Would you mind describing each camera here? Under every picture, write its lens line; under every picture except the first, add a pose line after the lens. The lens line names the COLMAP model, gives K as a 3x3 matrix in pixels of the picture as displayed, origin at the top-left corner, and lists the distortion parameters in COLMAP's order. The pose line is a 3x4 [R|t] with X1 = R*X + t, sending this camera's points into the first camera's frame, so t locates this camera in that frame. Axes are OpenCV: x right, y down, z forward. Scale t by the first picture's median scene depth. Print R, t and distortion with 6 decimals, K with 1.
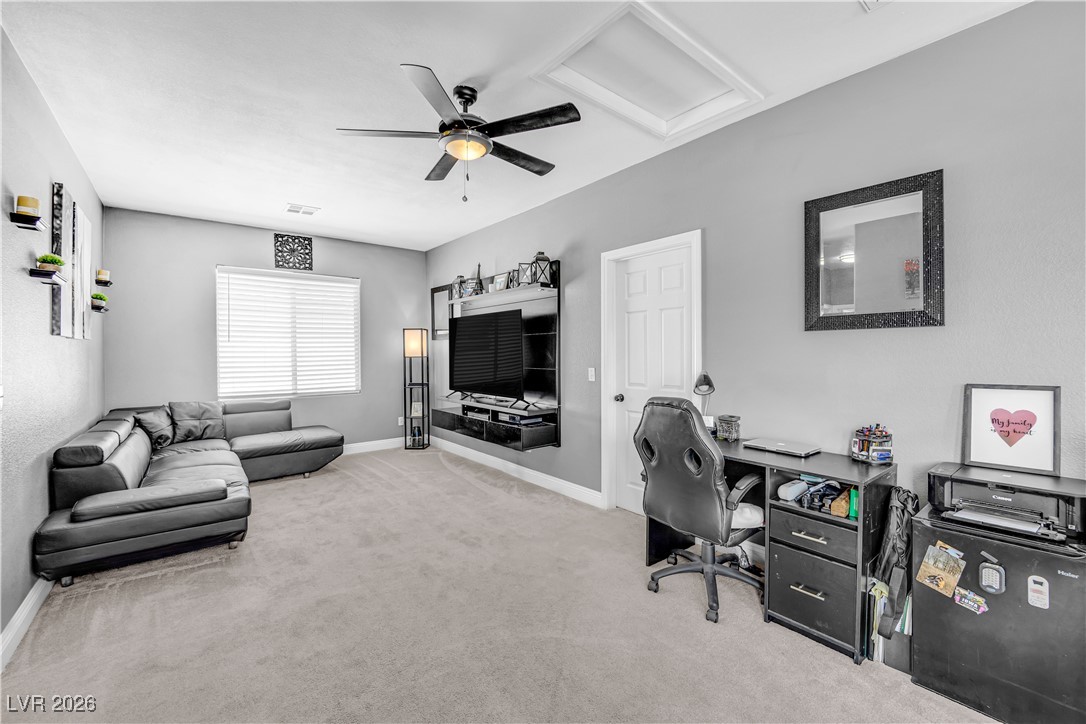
lens RADIAL K [[441.3, 0, 544.4], [0, 441.3, 346.9], [0, 0, 1]] dist [-0.014950, -0.000863]
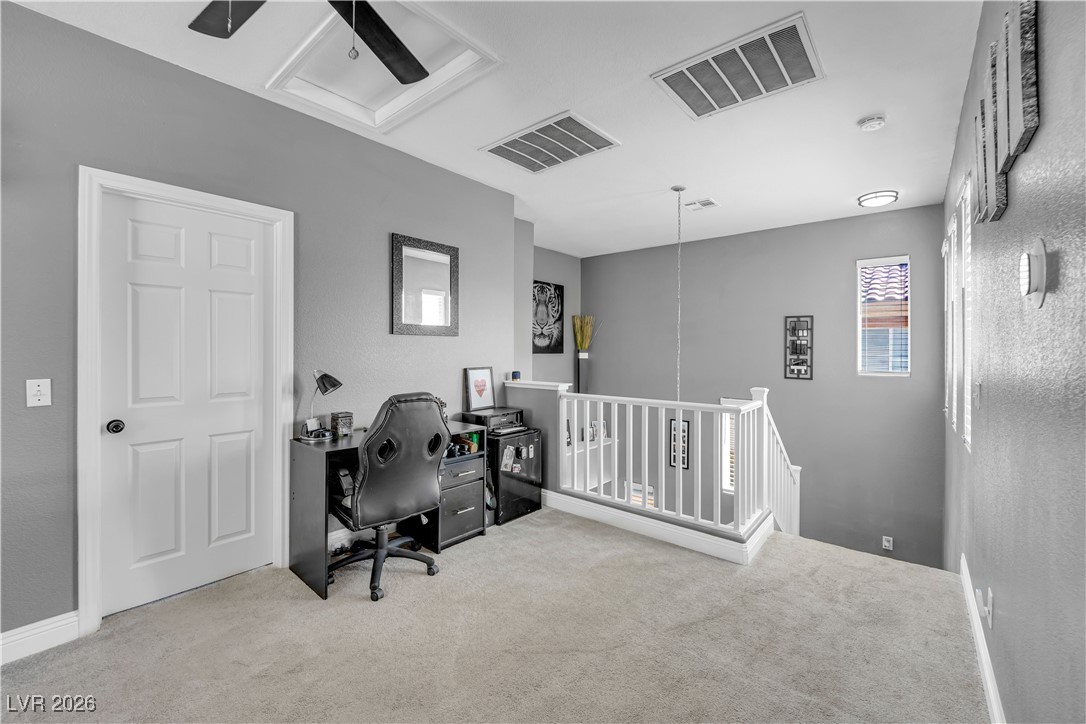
lens RADIAL K [[441.3, 0, 544.4], [0, 441.3, 346.9], [0, 0, 1]] dist [-0.014950, -0.000863]
pose [[-0.184461, 0.020677, 0.982622, -0.908886], [-0.006200, 0.999734, -0.022201, 0.033200], [-0.982820, -0.010188, -0.184284, 0.986974]]
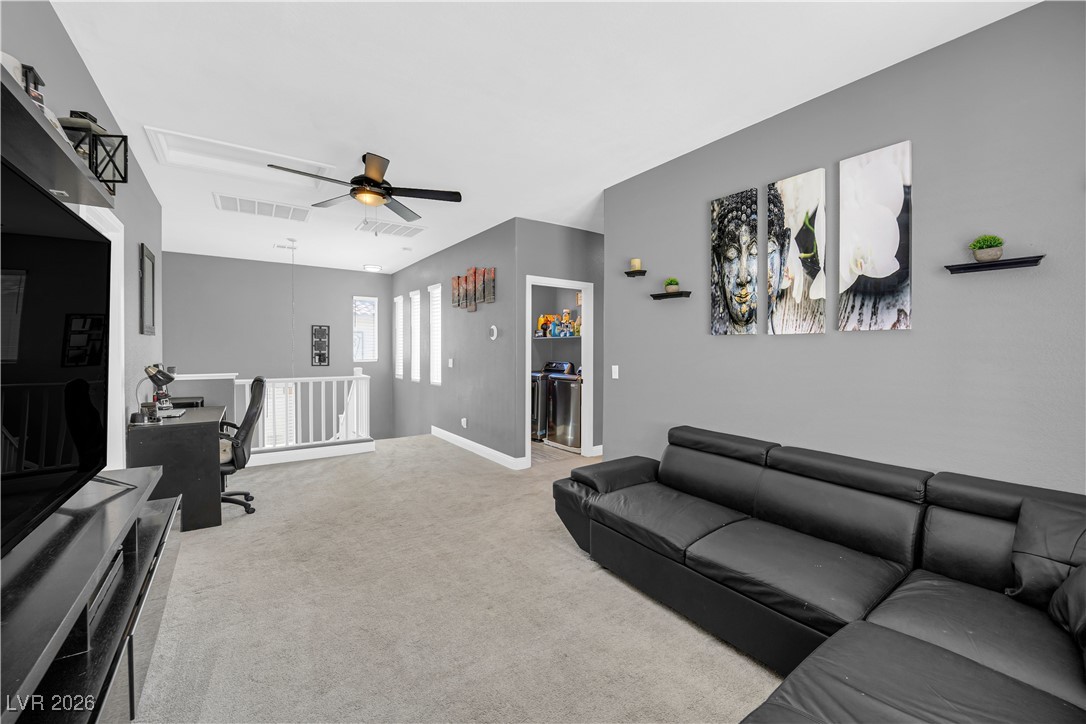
lens RADIAL K [[441.3, 0, 544.4], [0, 441.3, 346.9], [0, 0, 1]] dist [-0.014950, -0.000863]
pose [[-0.997519, 0.002865, 0.070336, -0.981225], [0.002140, 0.999944, -0.010381, 0.027428], [-0.070362, -0.010205, -0.997469, 2.834762]]
